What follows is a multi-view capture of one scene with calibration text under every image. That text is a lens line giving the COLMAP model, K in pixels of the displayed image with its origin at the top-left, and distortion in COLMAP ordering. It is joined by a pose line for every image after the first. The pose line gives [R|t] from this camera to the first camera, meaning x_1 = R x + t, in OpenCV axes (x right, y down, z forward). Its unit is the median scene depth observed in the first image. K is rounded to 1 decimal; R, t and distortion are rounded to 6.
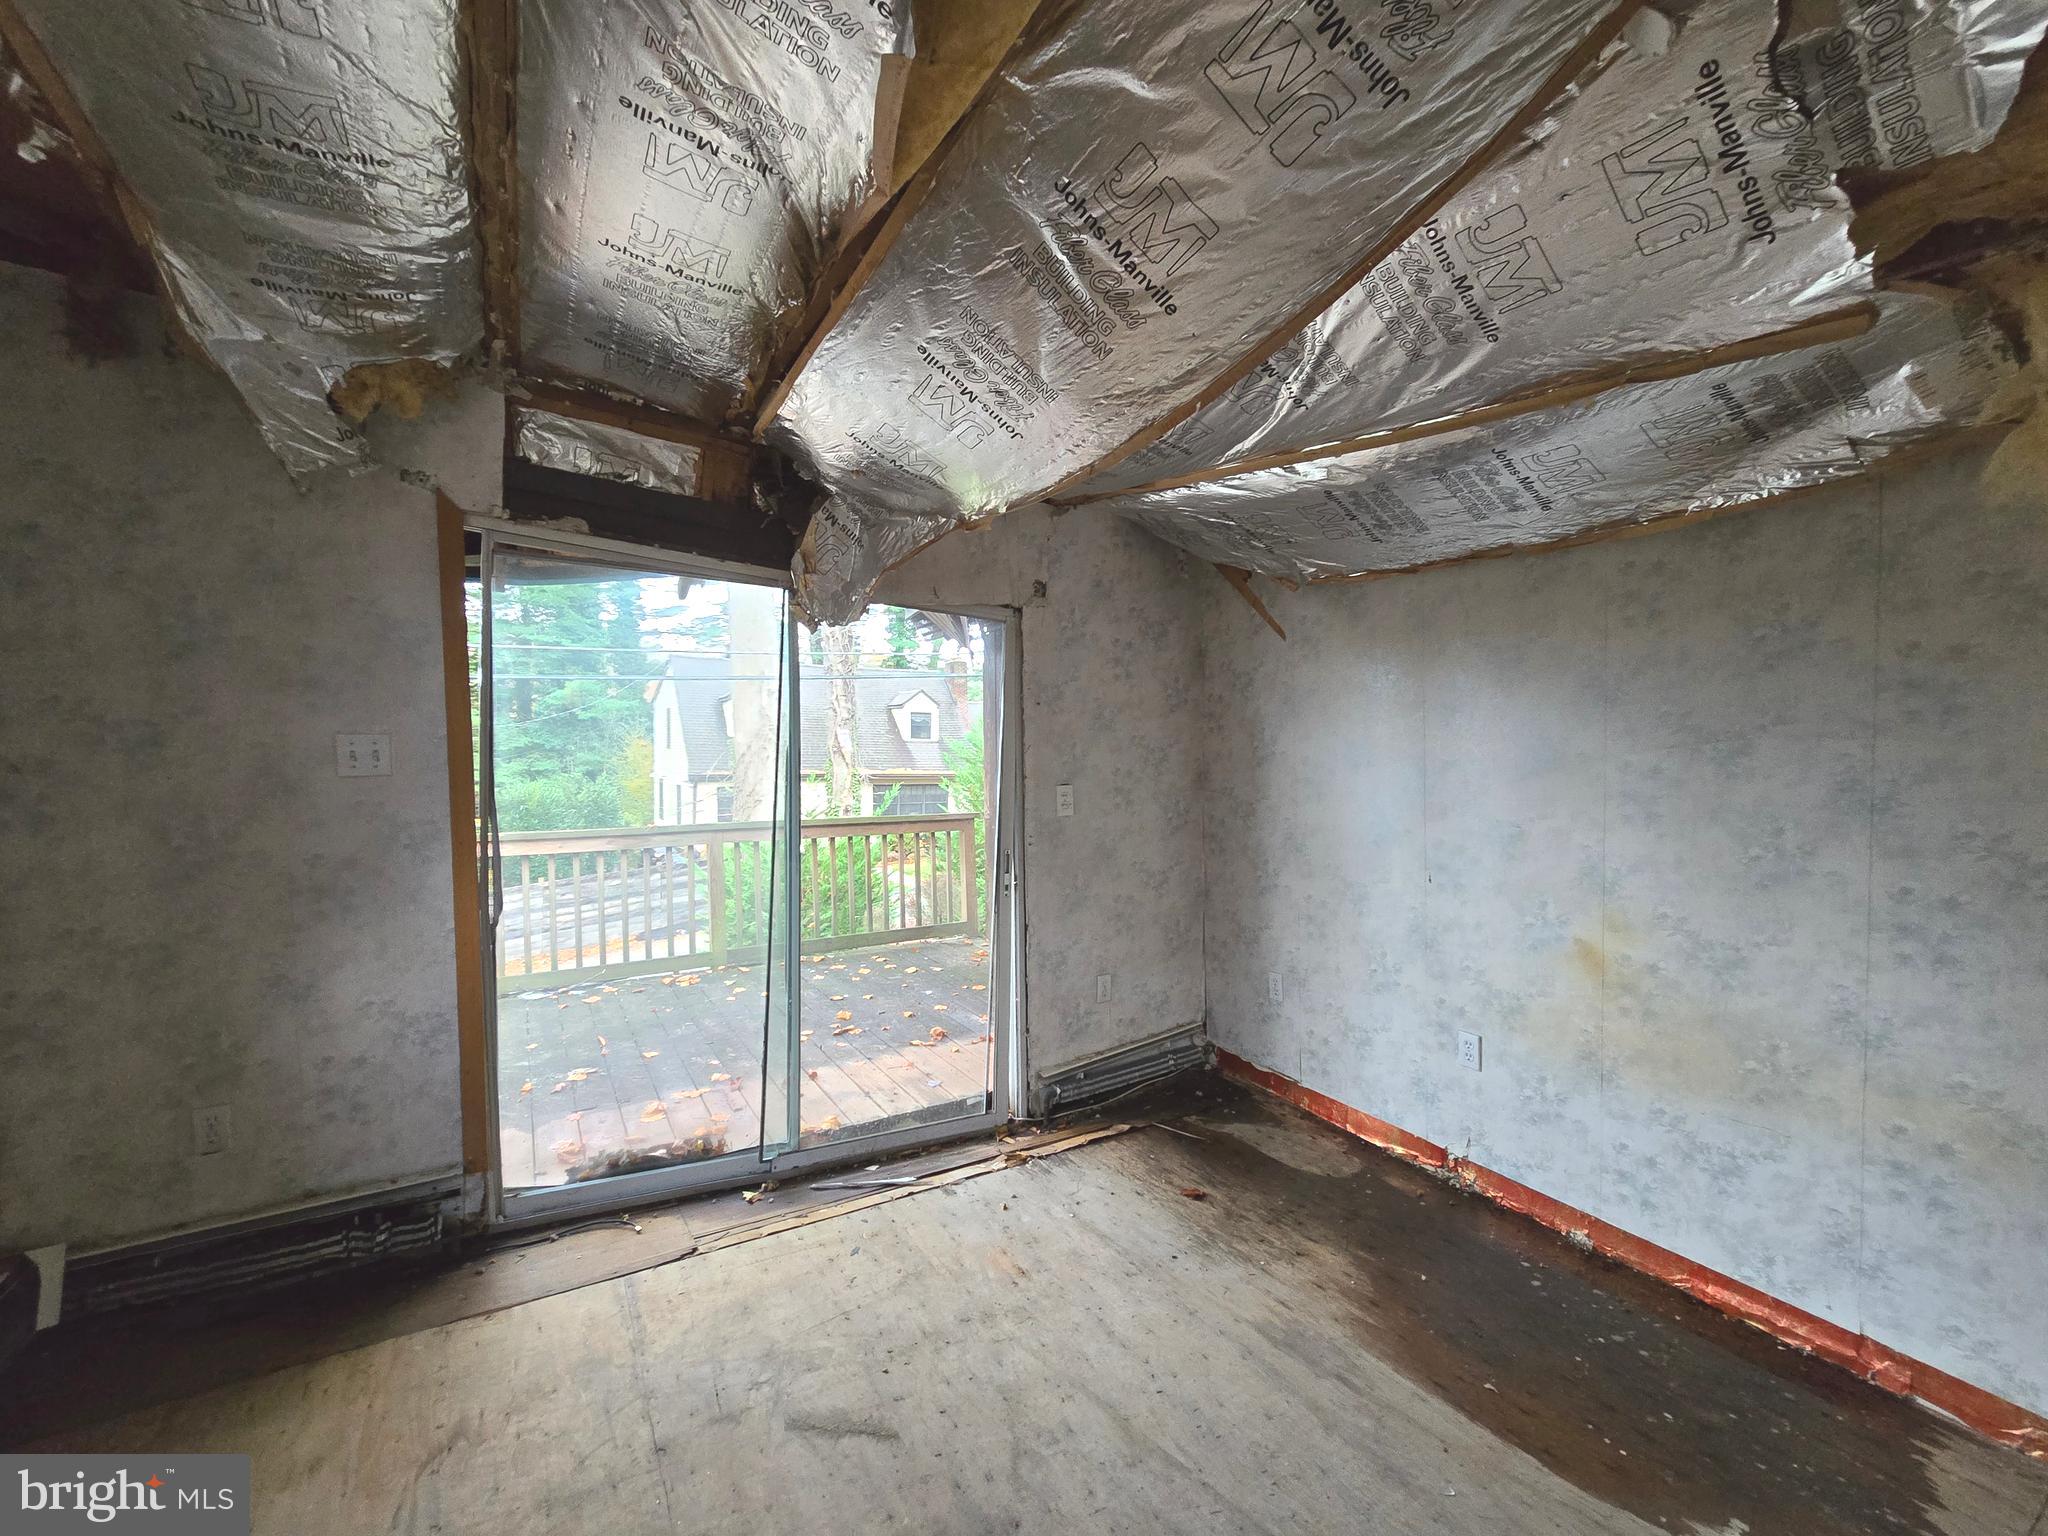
lens RADIAL K [[841.7, 0, 1018.9], [0, 841.7, 770.0], [0, 0, 1]] dist [-0.002537, -0.000899]
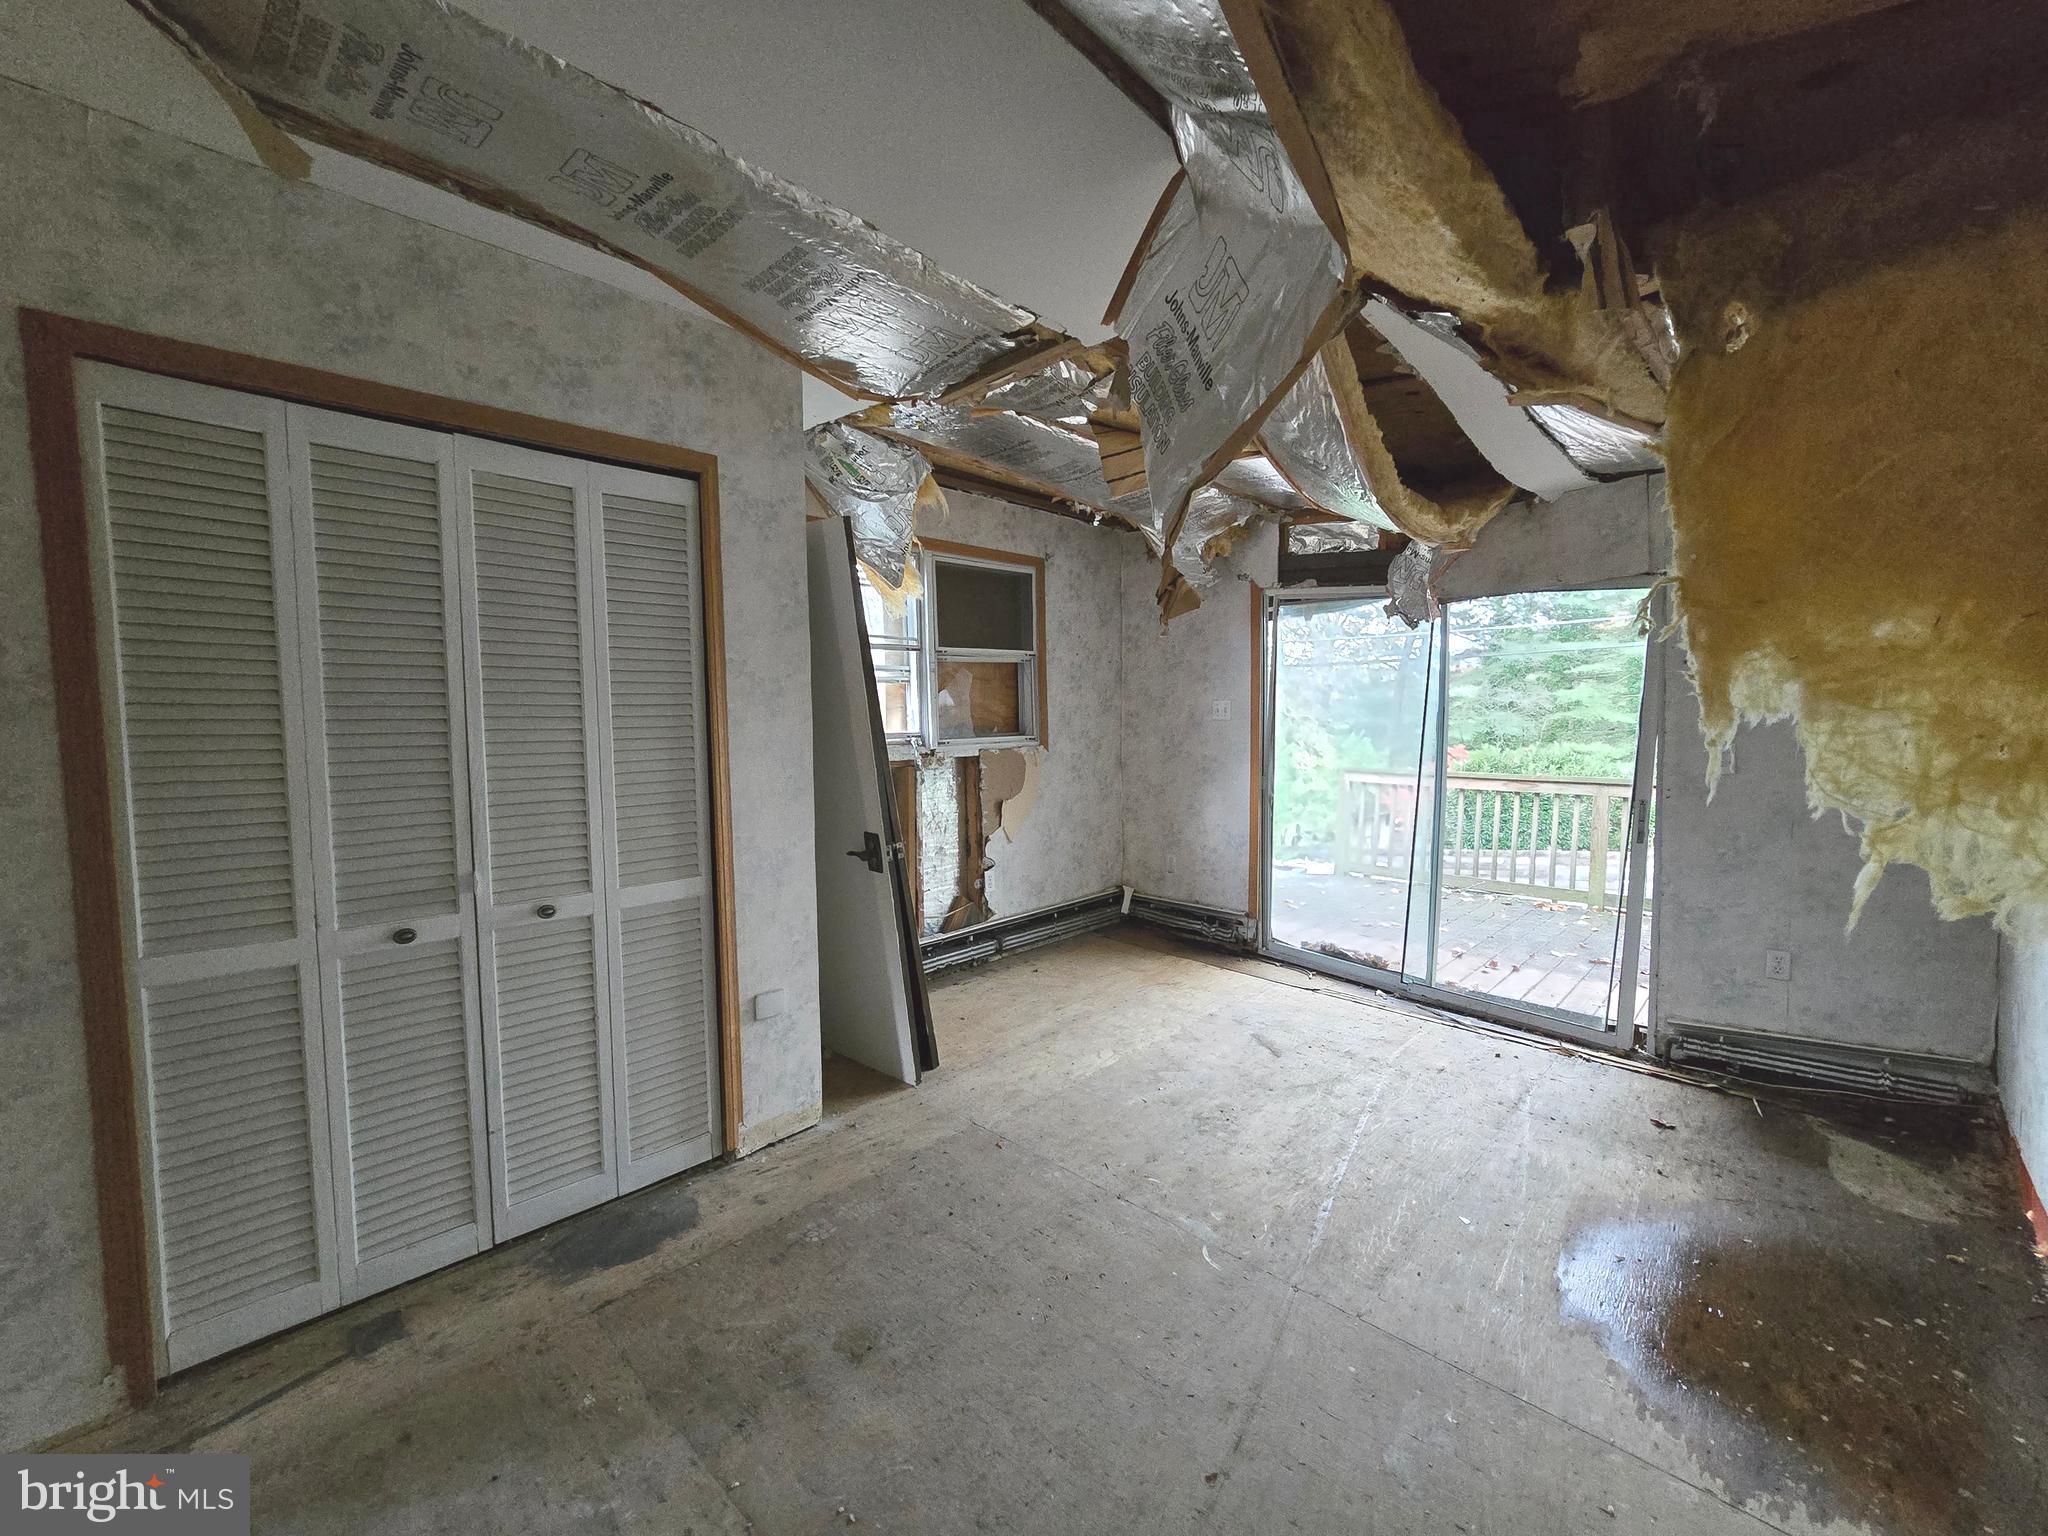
lens RADIAL K [[841.7, 0, 1013.0], [0, 841.7, 765.6], [0, 0, 1]] dist [-0.002537, -0.000899]
pose [[0.260698, 0.058880, -0.963623, 1.076093], [-0.029803, 0.998154, 0.052926, 0.023264], [0.964960, 0.014921, 0.261971, -0.082448]]
